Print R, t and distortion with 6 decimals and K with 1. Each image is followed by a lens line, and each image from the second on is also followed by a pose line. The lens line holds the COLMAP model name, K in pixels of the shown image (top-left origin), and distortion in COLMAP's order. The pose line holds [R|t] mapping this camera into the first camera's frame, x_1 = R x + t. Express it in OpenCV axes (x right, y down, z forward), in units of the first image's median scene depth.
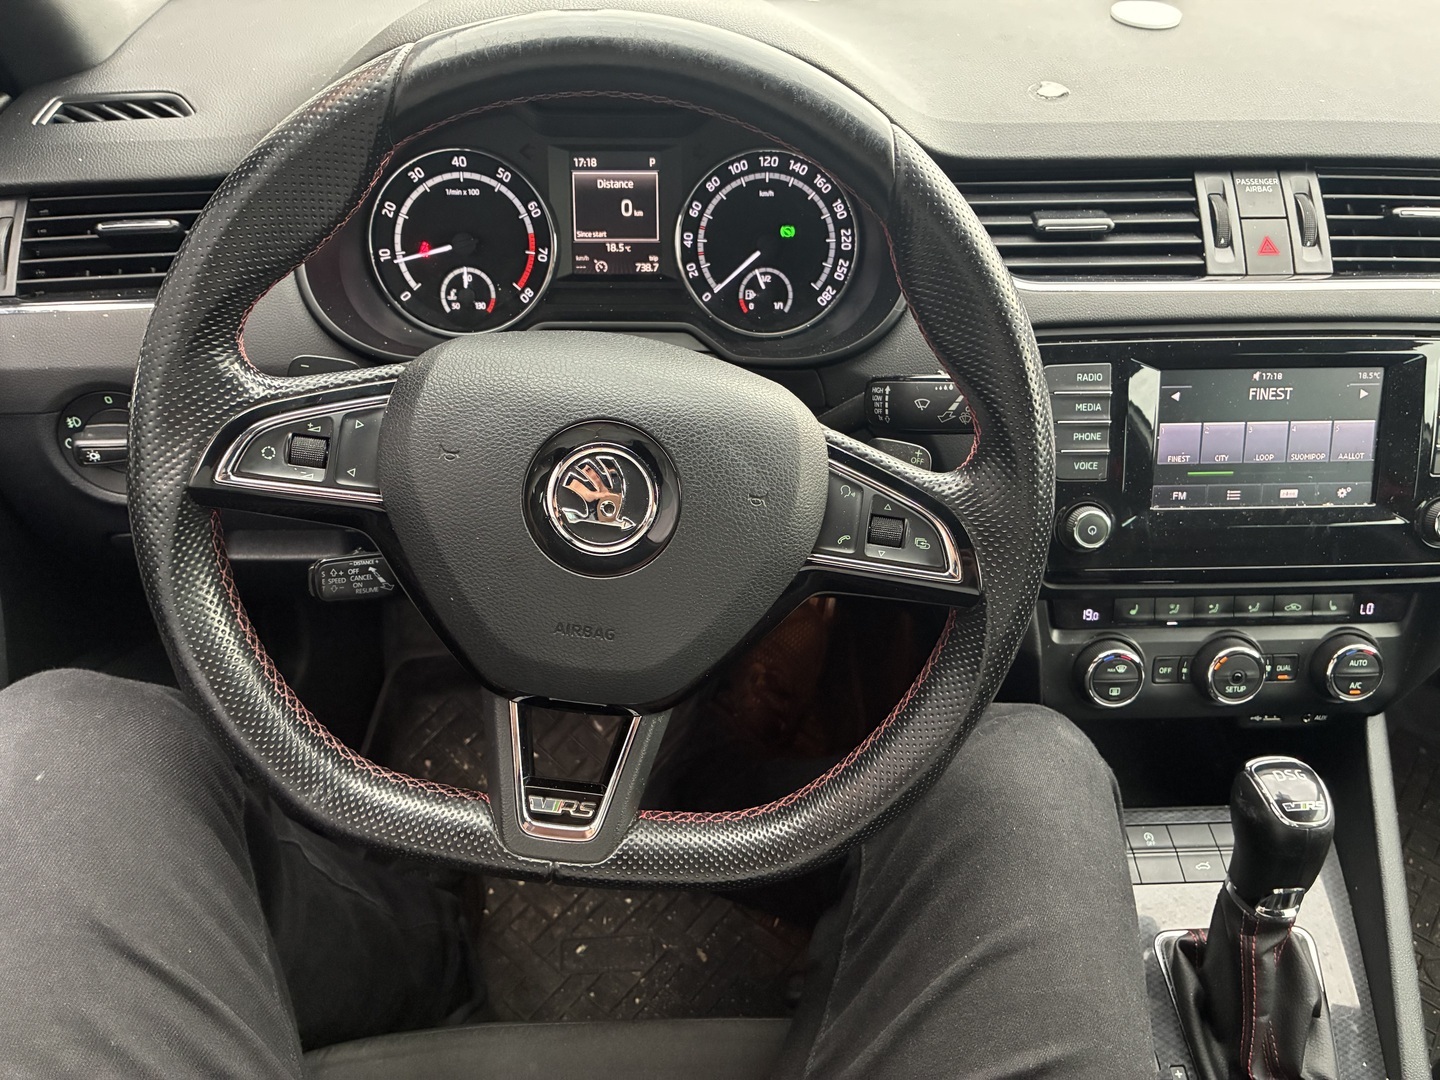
lens RADIAL K [[1121.6, 0, 720.0], [0, 1121.6, 540.0], [0, 0, 1]] dist [0.093653, -0.088472]
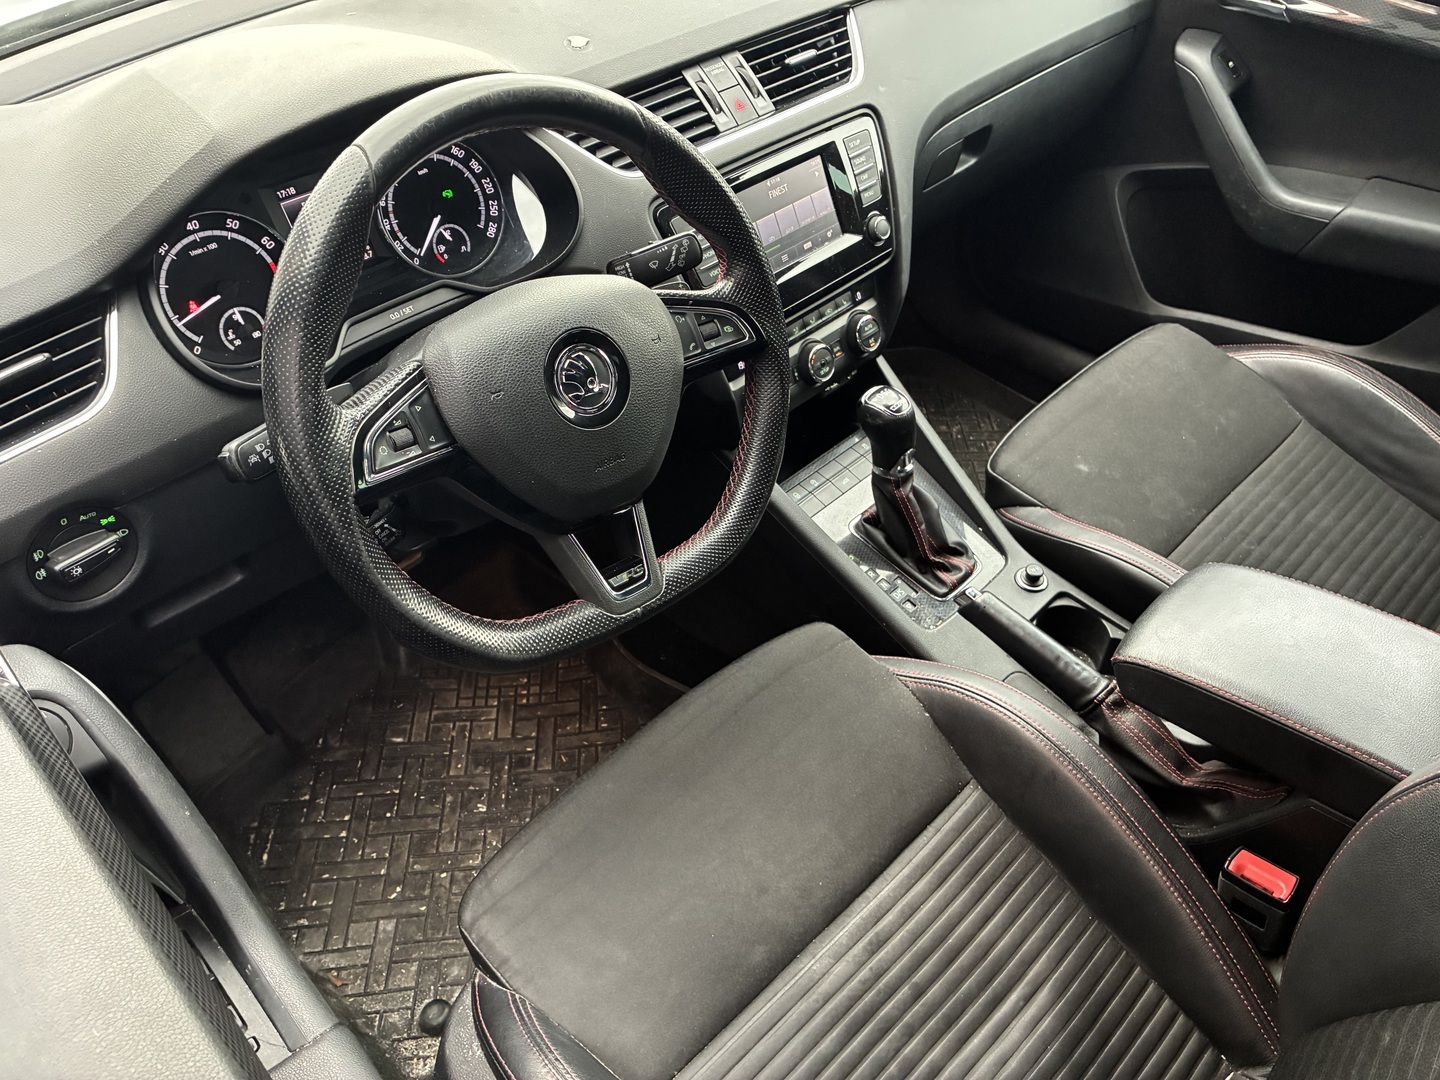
lens RADIAL K [[1127.3, 0, 720.0], [0, 1127.3, 540.0], [0, 0, 1]] dist [0.086064, 0.004789]
pose [[0.738434, -0.474445, 0.479184, -0.556481], [0.425278, 0.879136, 0.215077, -0.069578], [-0.523311, 0.044966, 0.850955, -0.300714]]
